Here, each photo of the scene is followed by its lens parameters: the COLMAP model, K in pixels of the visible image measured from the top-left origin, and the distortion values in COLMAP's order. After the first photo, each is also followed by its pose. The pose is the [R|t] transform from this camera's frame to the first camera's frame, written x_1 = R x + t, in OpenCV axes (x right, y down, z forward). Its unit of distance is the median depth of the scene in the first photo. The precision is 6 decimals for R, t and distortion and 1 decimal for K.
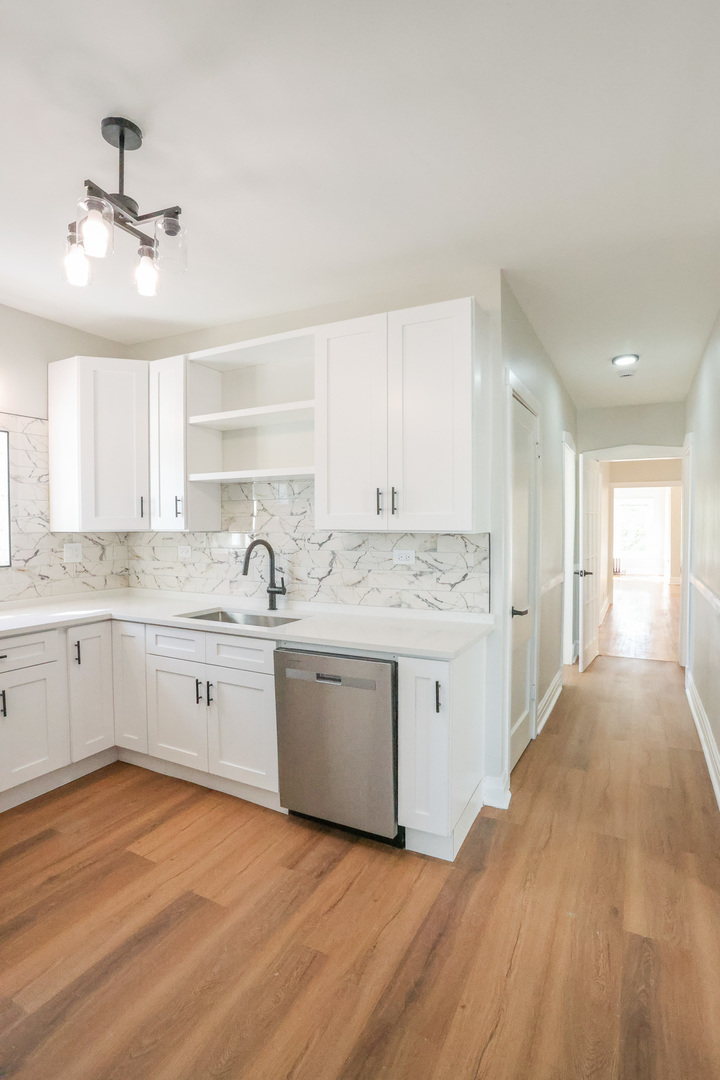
lens RADIAL K [[529.1, 0, 373.4], [0, 529.1, 544.6], [0, 0, 1]] dist [-0.078742, 0.032399]
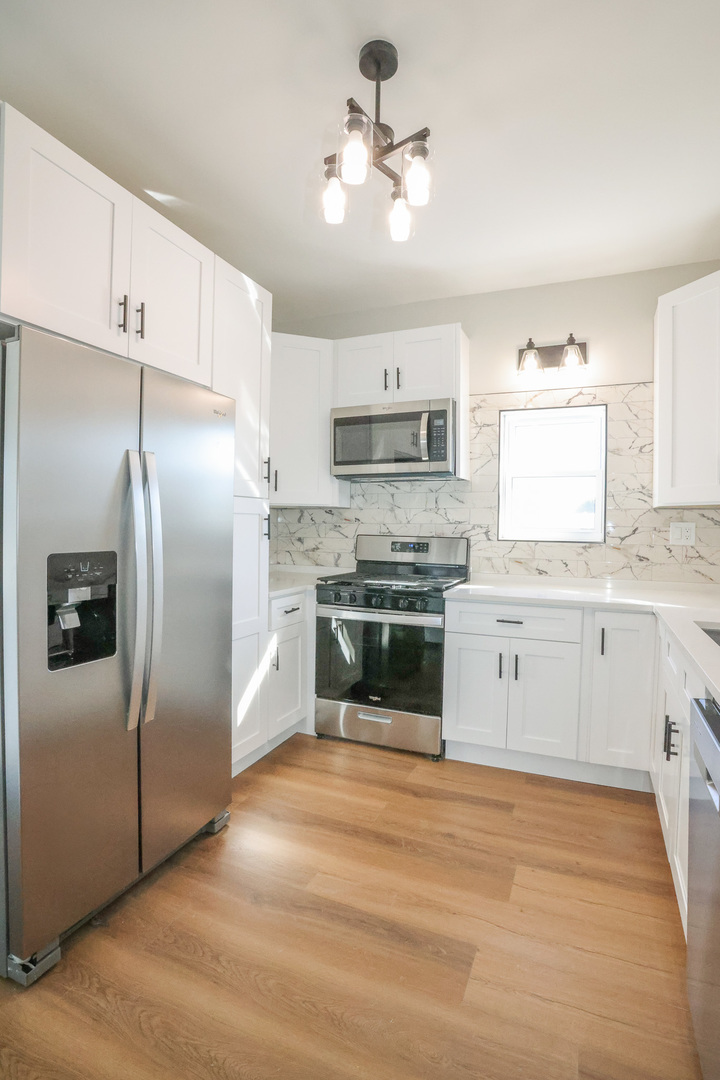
lens RADIAL K [[529.1, 0, 373.4], [0, 529.1, 544.6], [0, 0, 1]] dist [-0.078742, 0.032399]
pose [[0.065053, 0.041616, -0.997014, 0.242205], [-0.045599, 0.998210, 0.038690, 0.026540], [0.996839, 0.042946, 0.066834, 0.490590]]
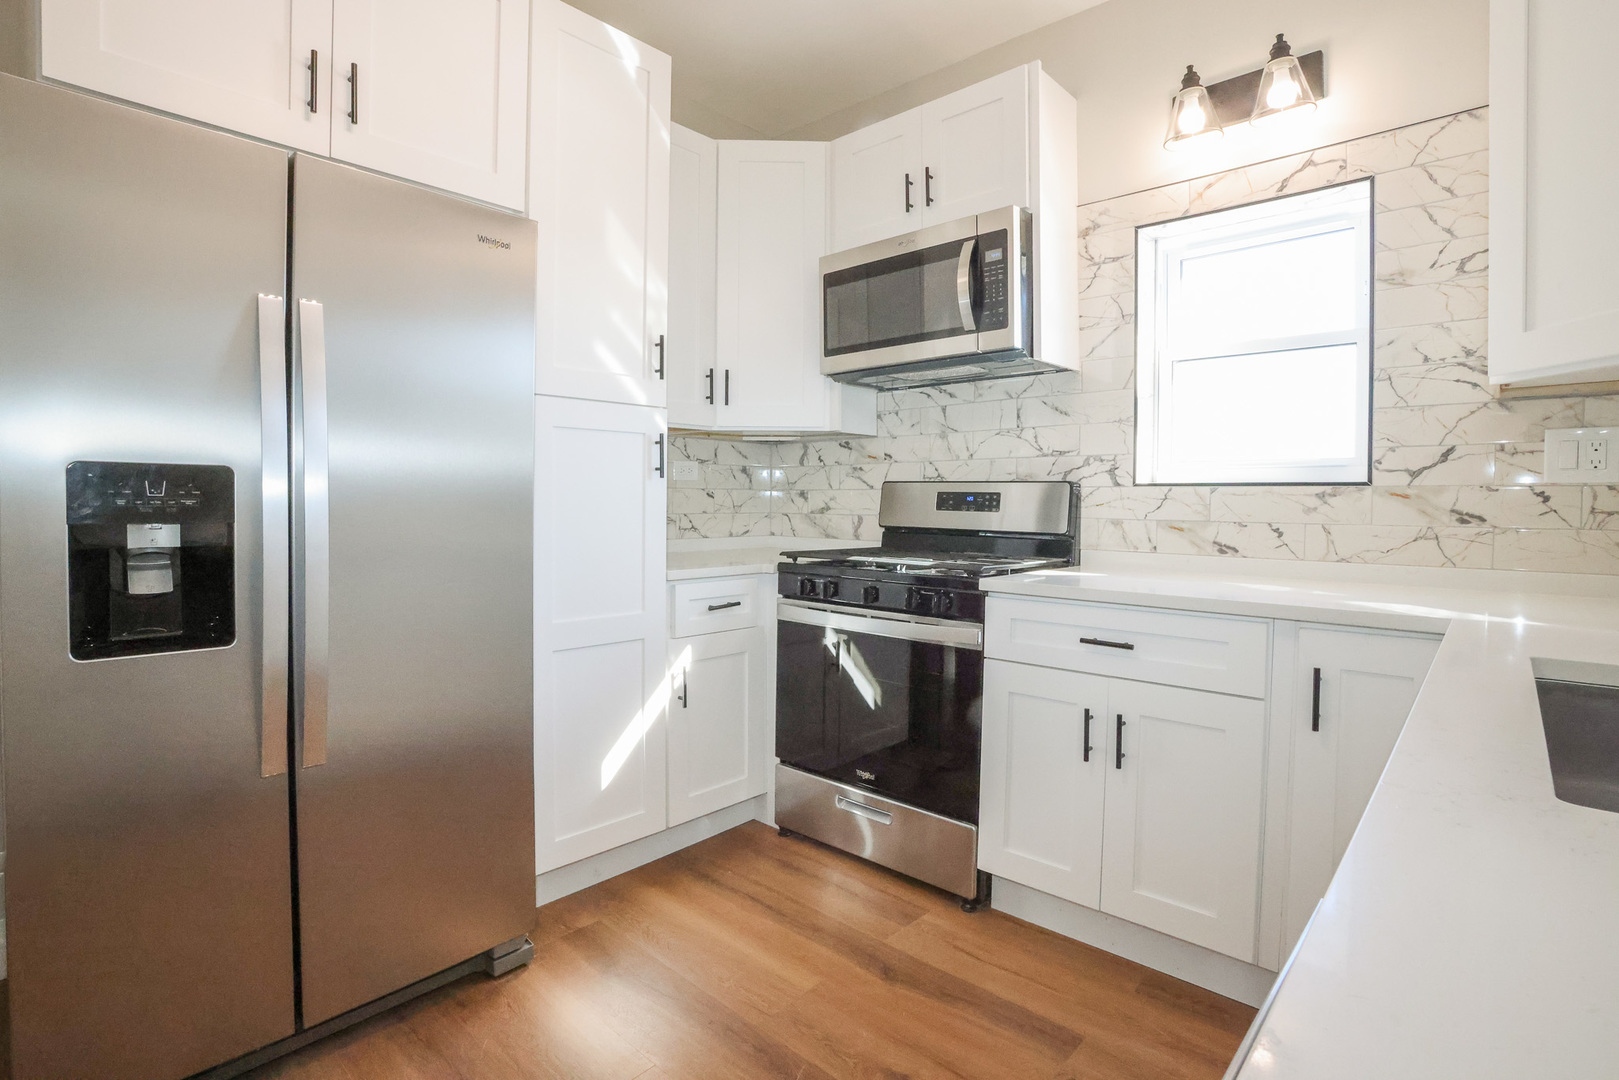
lens RADIAL K [[793.1, 0, 799.1], [0, 793.1, 526.2], [0, 0, 1]] dist [-0.078742, 0.032399]
pose [[-0.279621, 0.033178, -0.959537, 0.055219], [-0.037224, 0.998277, 0.045365, 0.065223], [0.959389, 0.048402, -0.277904, 0.704592]]
